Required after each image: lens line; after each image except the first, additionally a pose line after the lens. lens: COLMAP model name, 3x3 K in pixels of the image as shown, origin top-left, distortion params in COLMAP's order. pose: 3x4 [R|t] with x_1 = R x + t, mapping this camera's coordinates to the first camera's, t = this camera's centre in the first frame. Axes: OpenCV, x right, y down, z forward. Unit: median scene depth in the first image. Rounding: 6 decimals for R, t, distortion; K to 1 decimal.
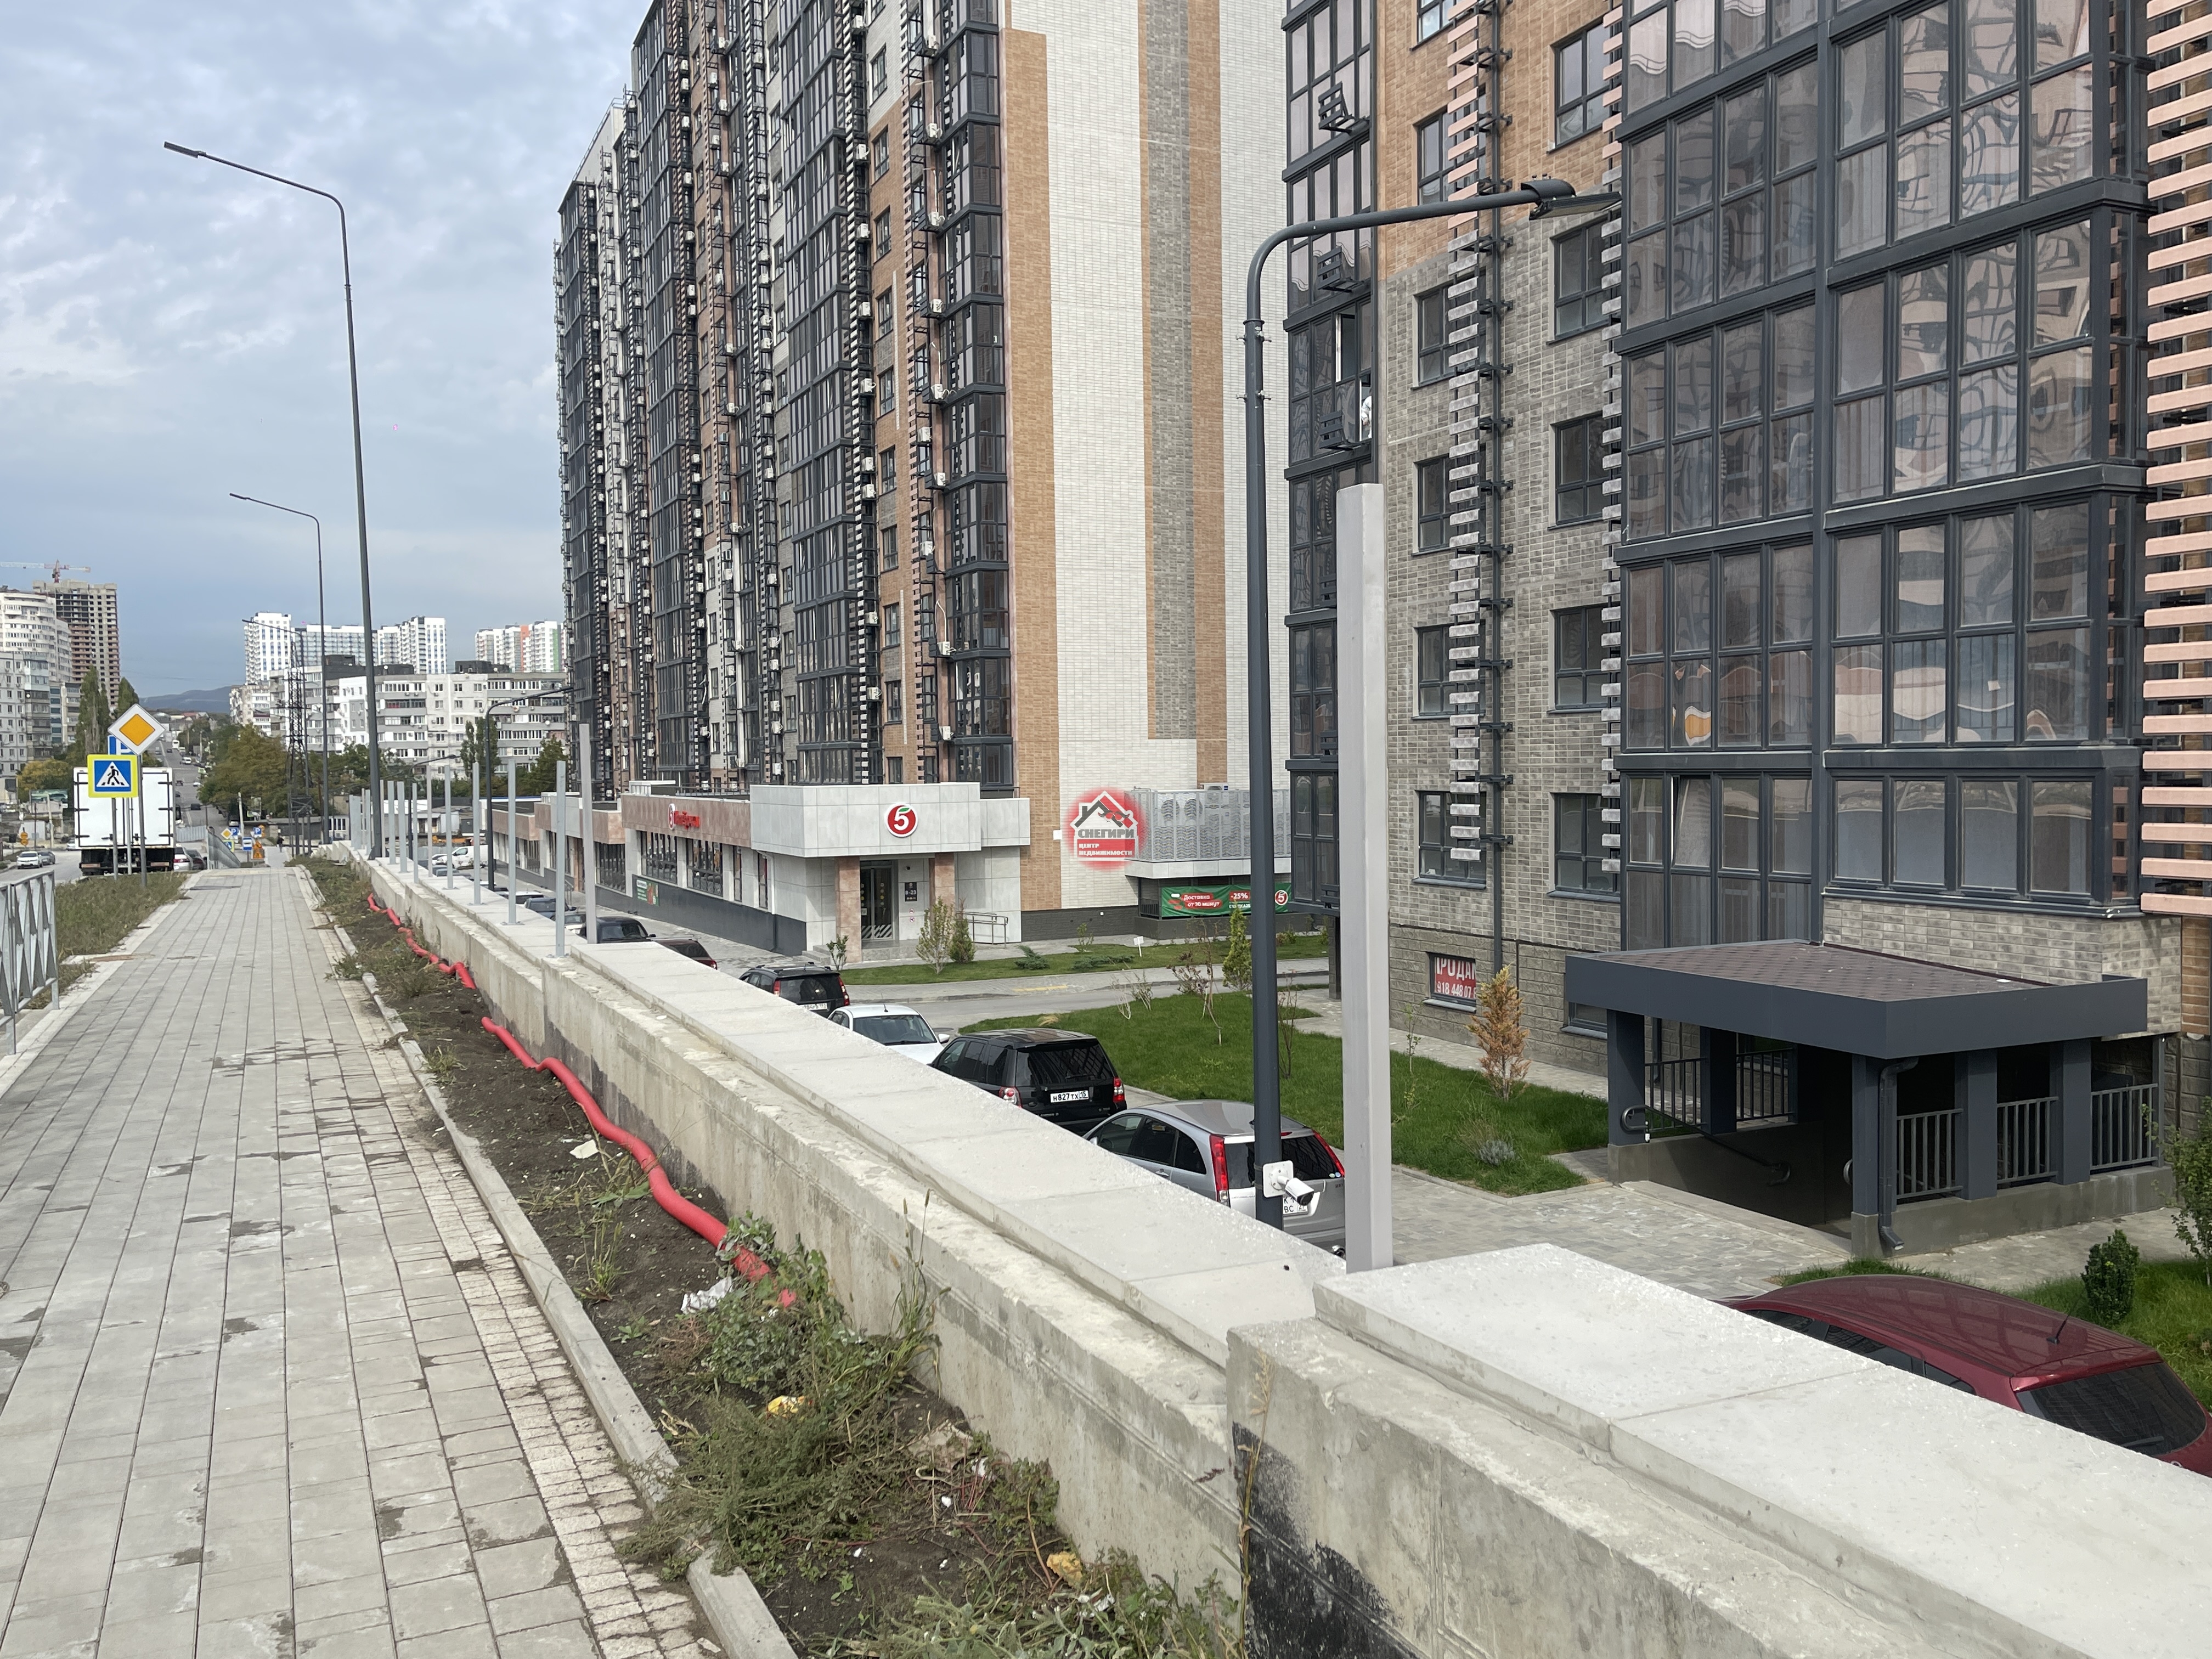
lens RADIAL K [[1836.3, 0, 1115.5], [0, 1836.3, 862.4], [0, 0, 1]] dist [0.056447, -0.010336]
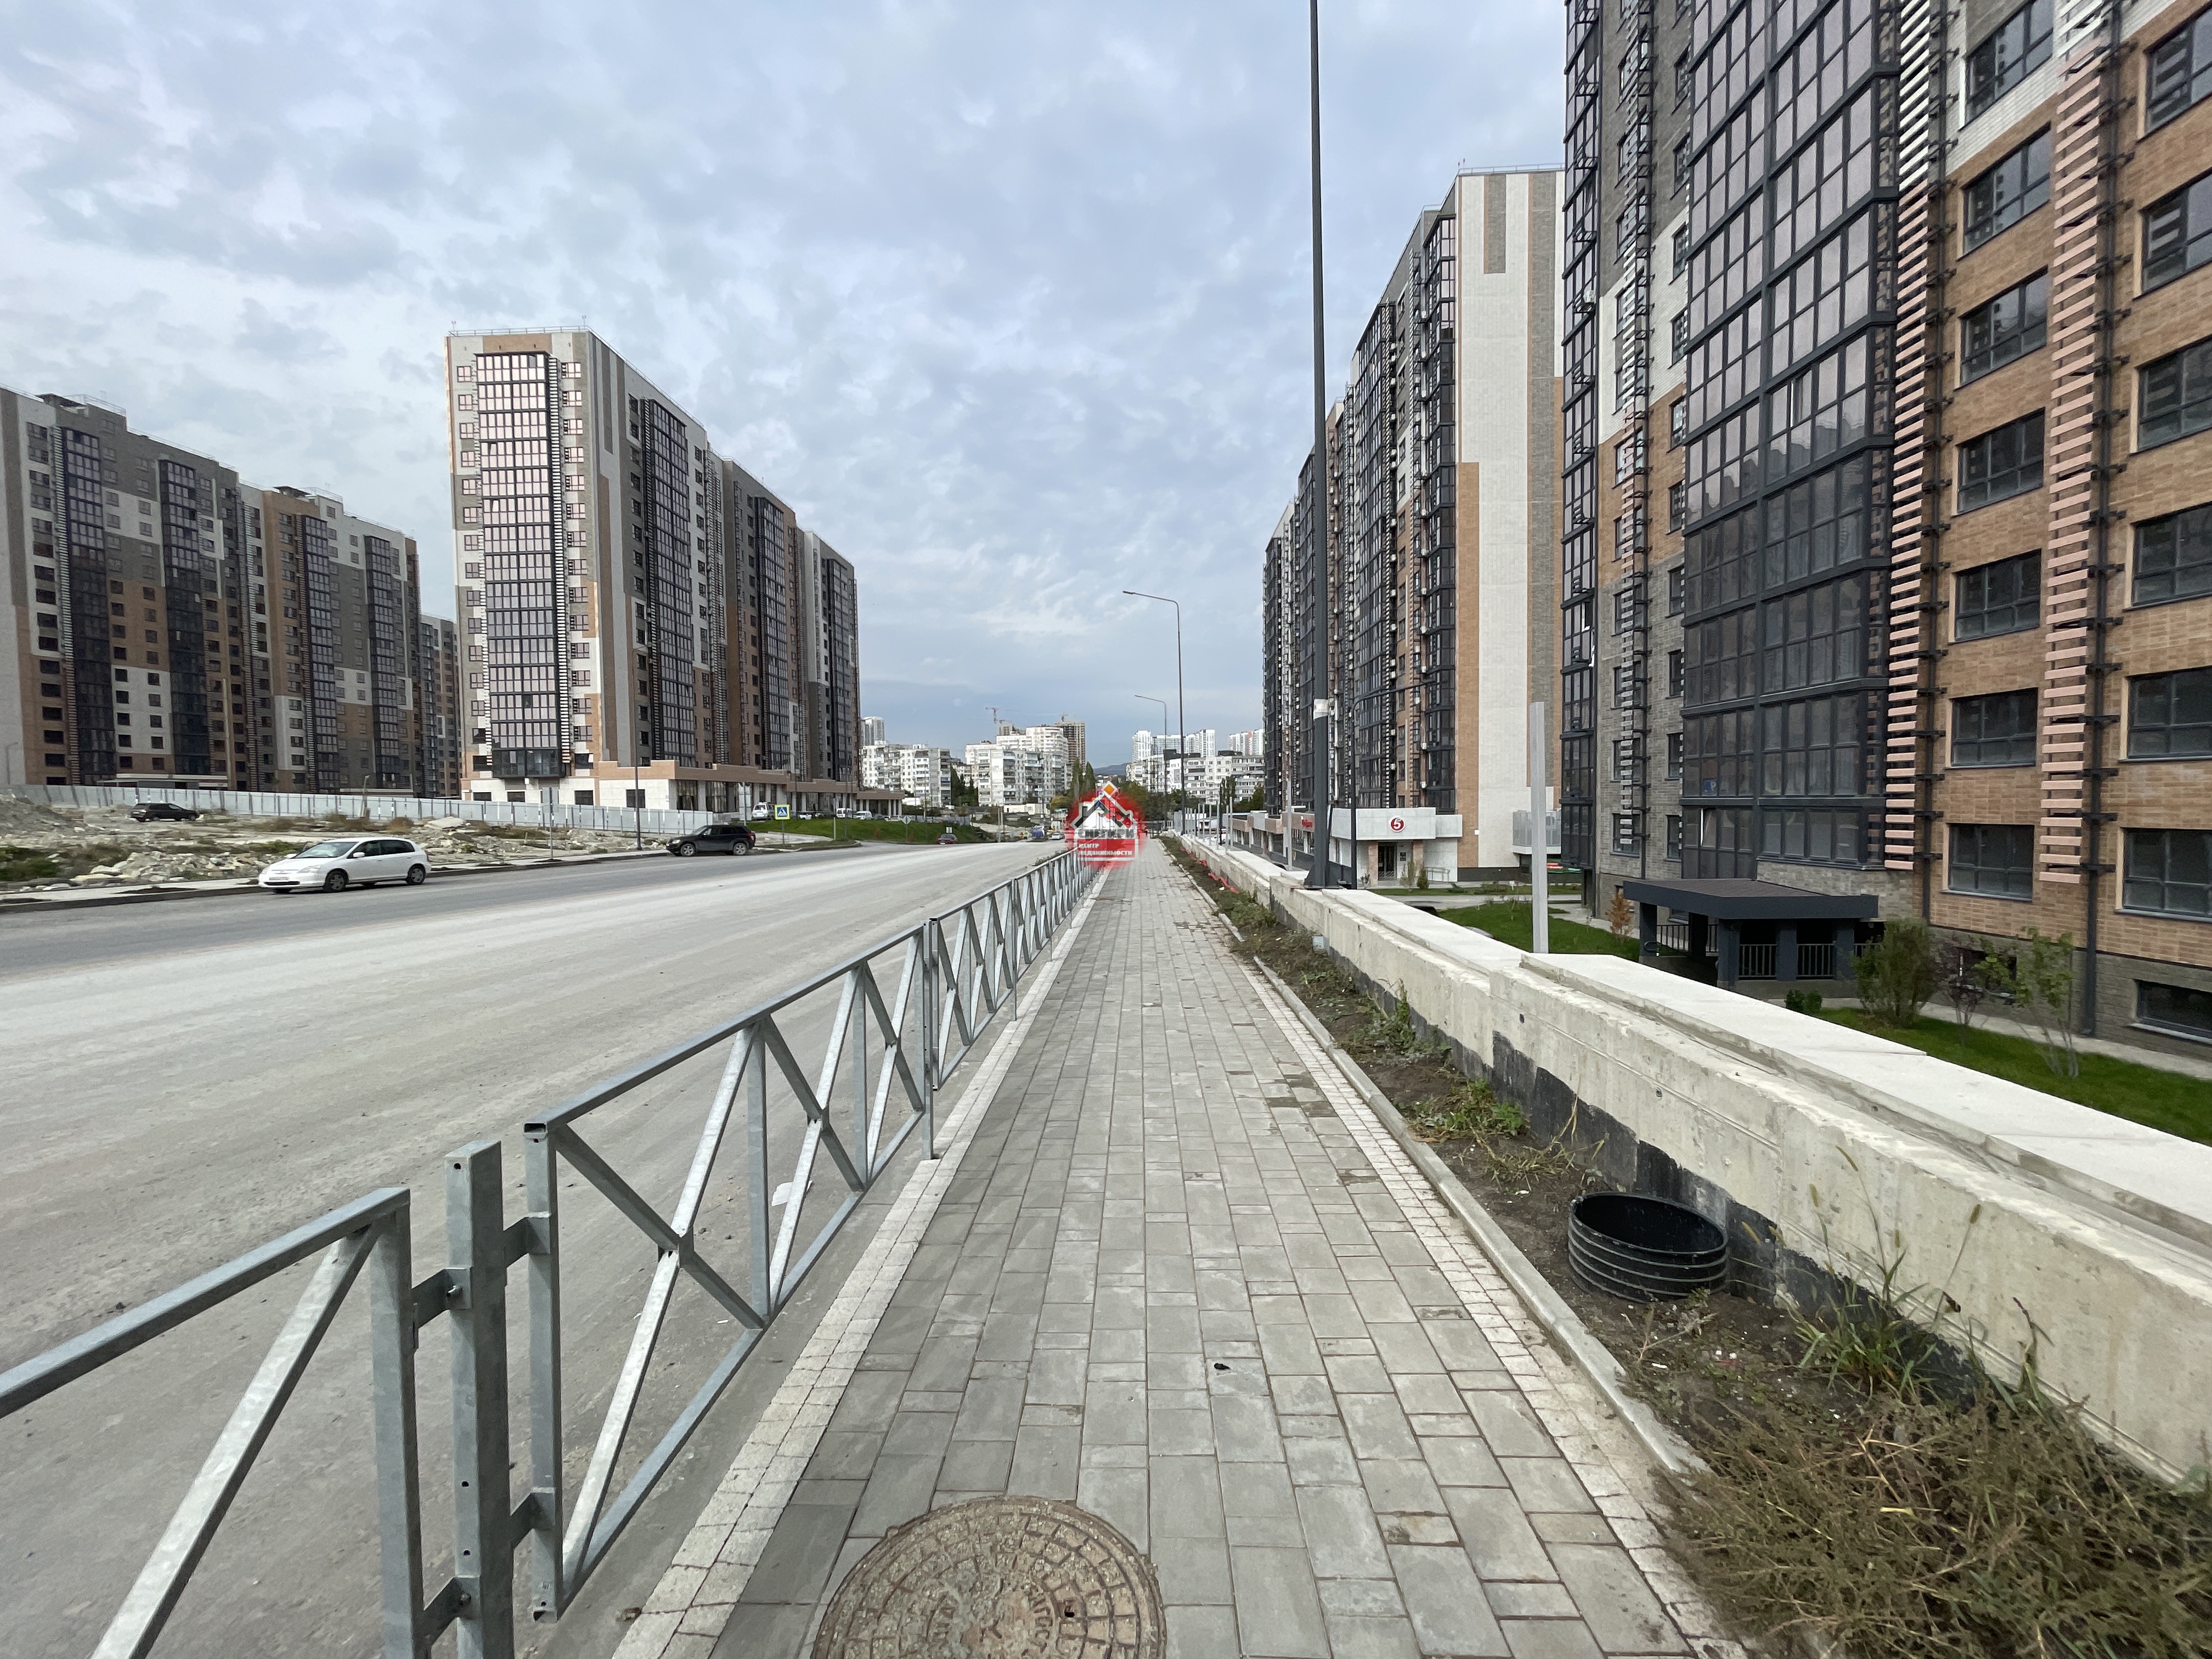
lens RADIAL K [[922.2, 0, 1103.8], [0, 922.2, 806.4], [0, 0, 1]] dist [-0.060426, 0.000076]
pose [[0.893318, 0.004384, -0.449404, 0.051309], [-0.023508, 0.999039, -0.036983, 0.003867], [0.448810, 0.043603, 0.892563, -0.127842]]
